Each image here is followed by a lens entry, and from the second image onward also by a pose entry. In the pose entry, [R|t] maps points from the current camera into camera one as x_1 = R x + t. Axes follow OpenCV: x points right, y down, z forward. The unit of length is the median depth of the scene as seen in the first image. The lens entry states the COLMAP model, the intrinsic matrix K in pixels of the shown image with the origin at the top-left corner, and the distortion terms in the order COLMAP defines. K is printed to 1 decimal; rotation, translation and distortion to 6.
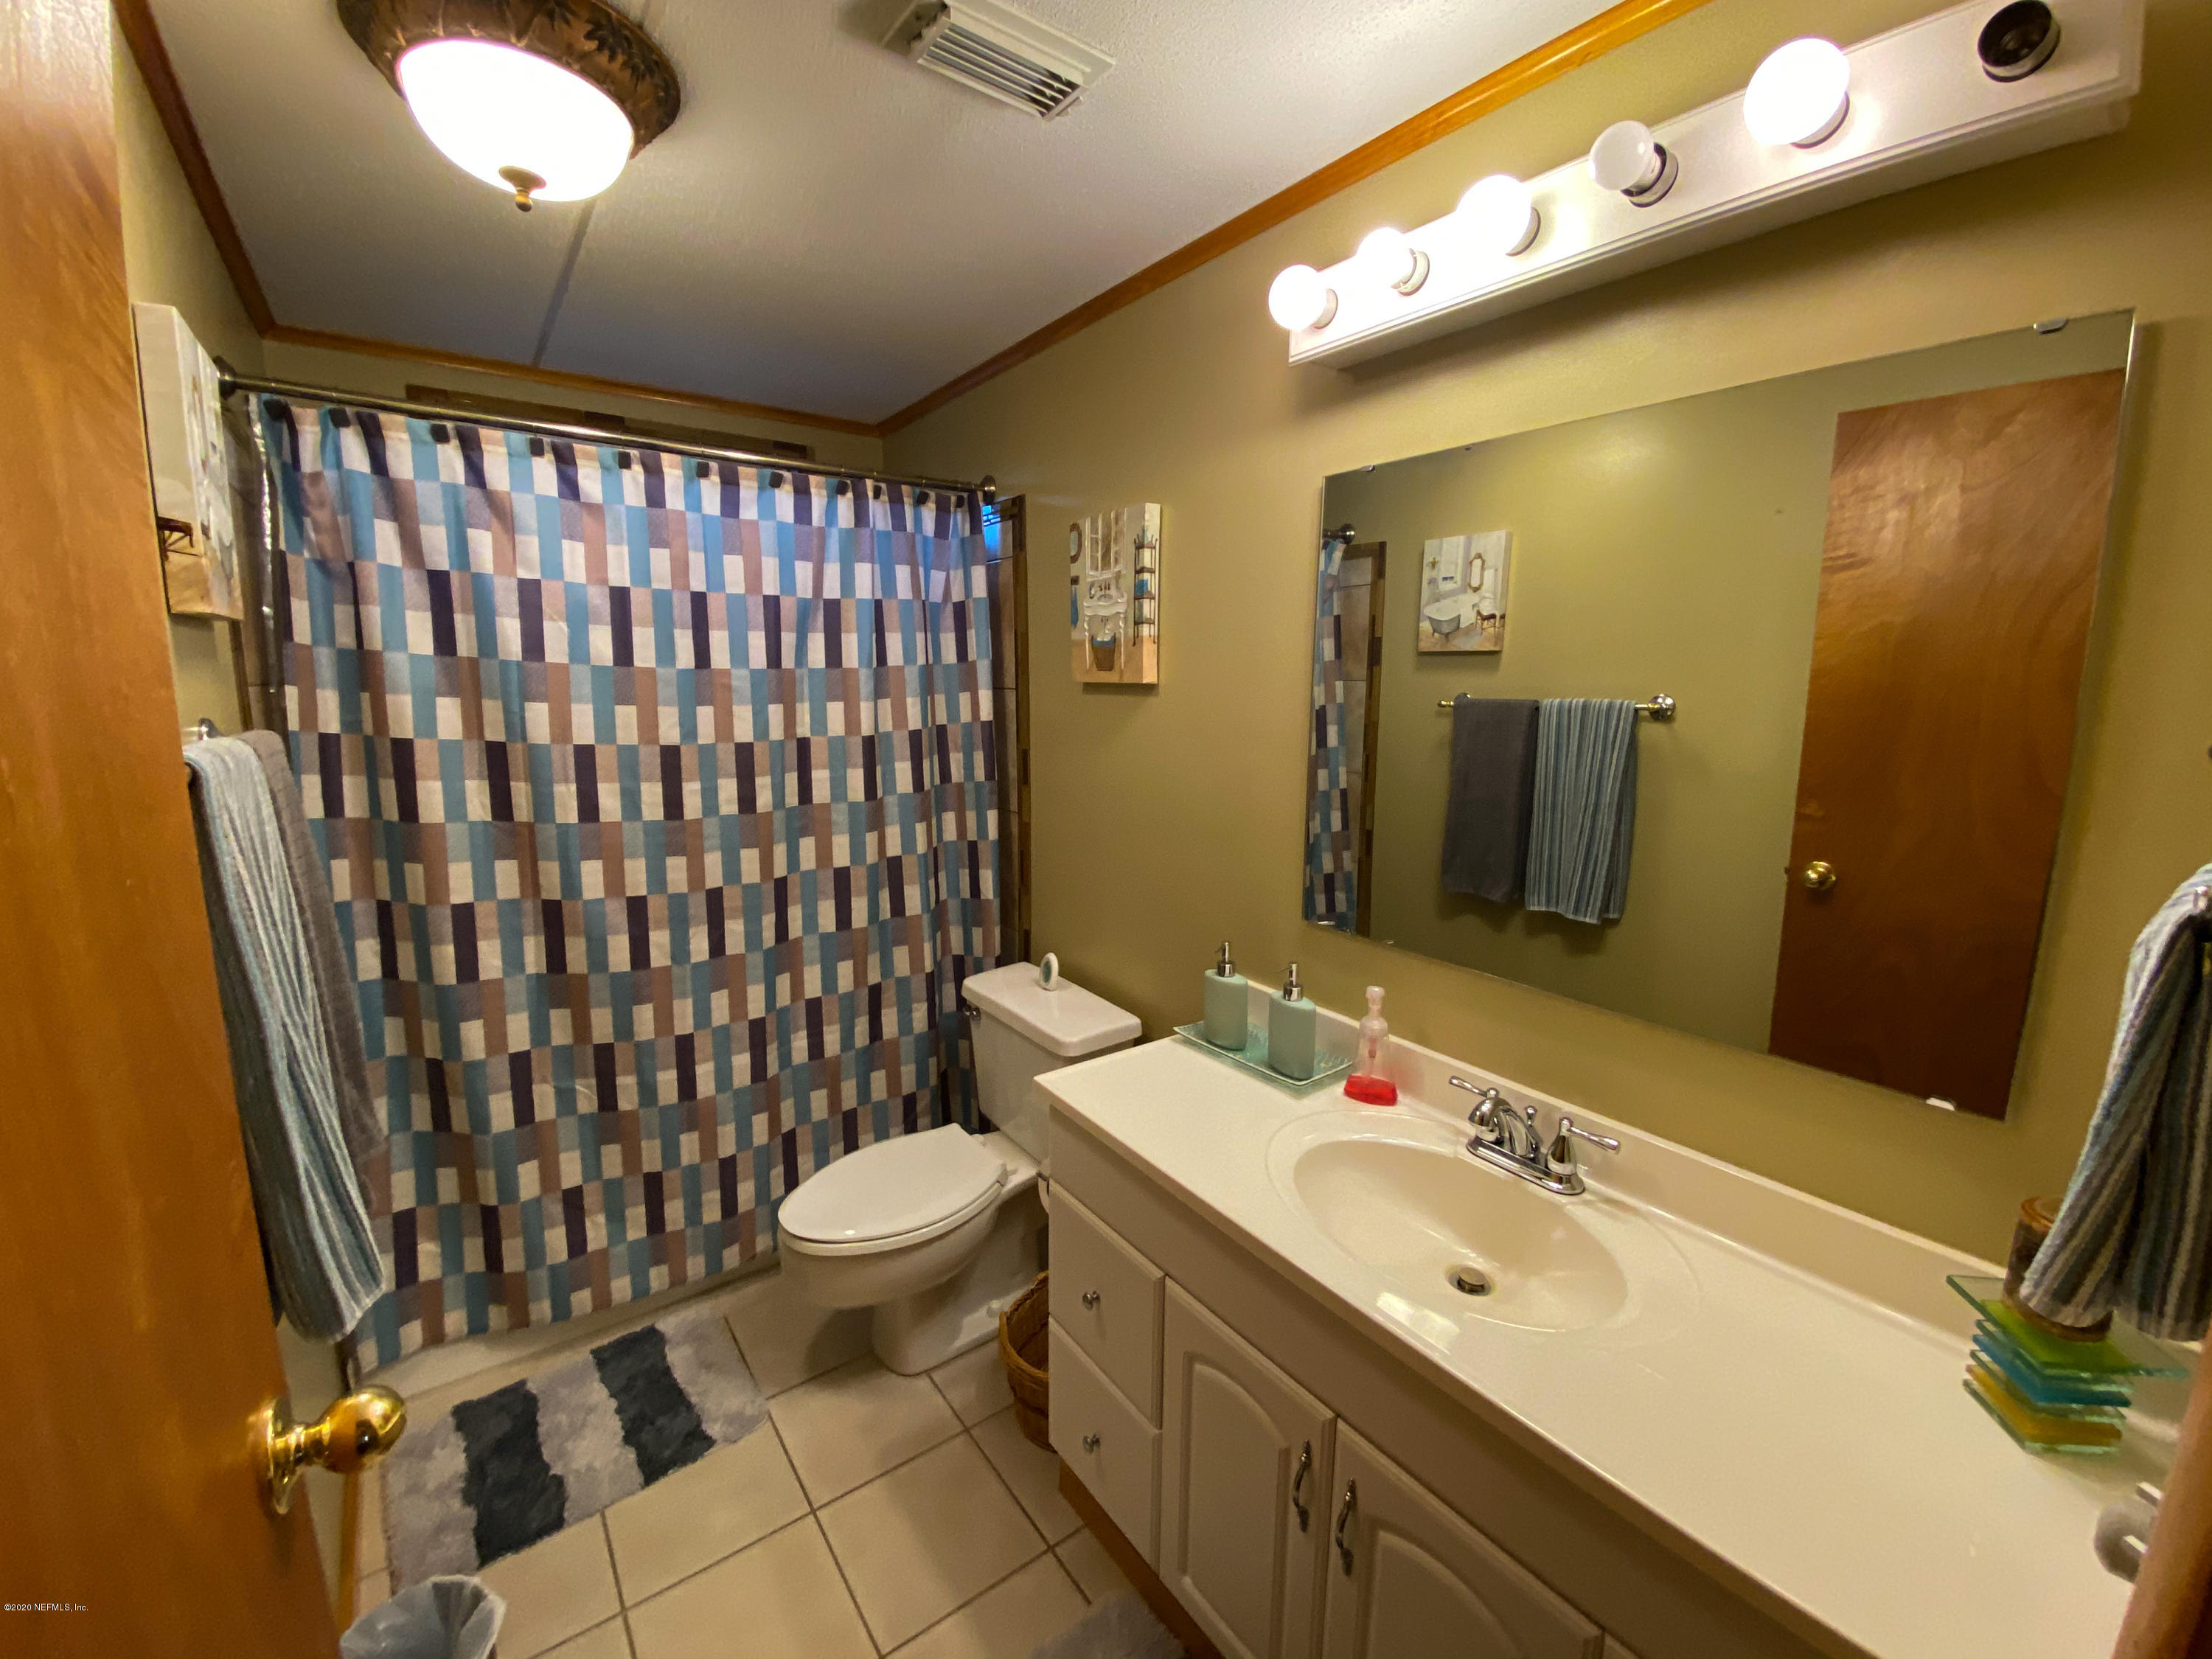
lens RADIAL K [[901.7, 0, 1106.5], [0, 901.7, 818.2], [0, 0, 1]] dist [0.032802, -0.024173]
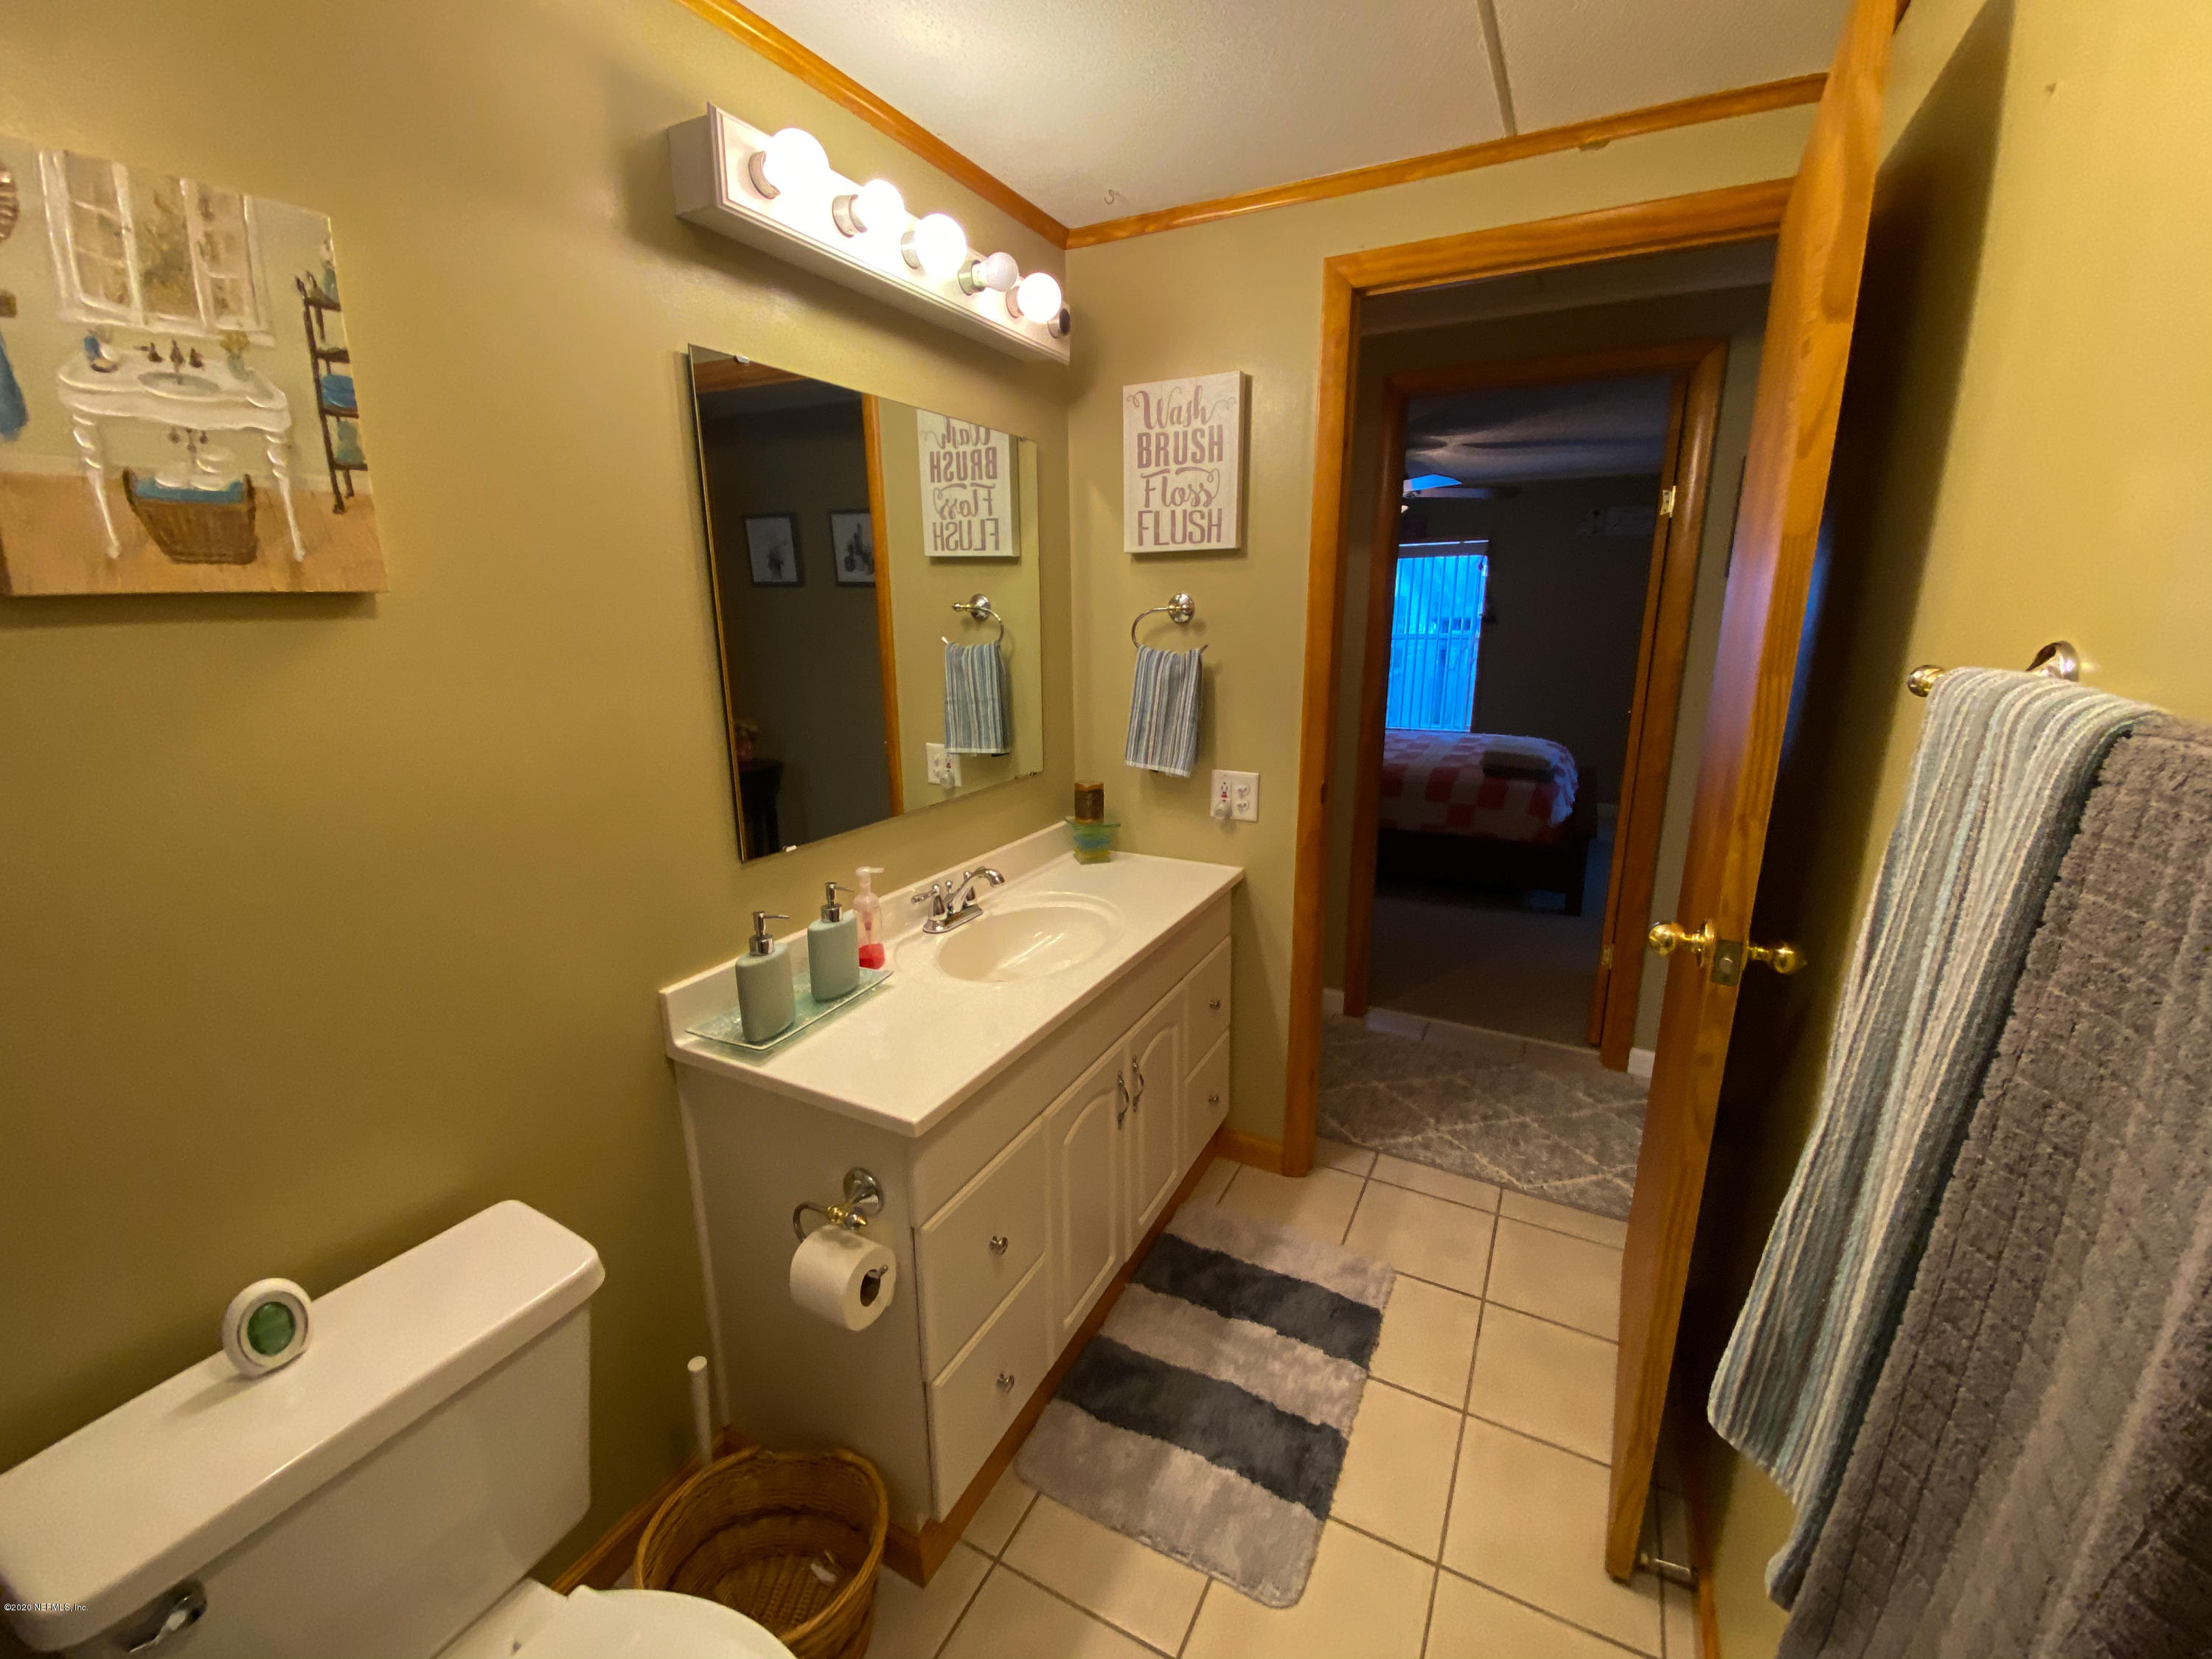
lens RADIAL K [[901.7, 0, 1106.5], [0, 901.7, 818.2], [0, 0, 1]] dist [0.032802, -0.024173]
pose [[-0.428026, -0.216256, 0.877512, -0.599298], [0.144795, 0.941999, 0.302775, -0.123738], [-0.892092, 0.256655, -0.371887, 0.846481]]
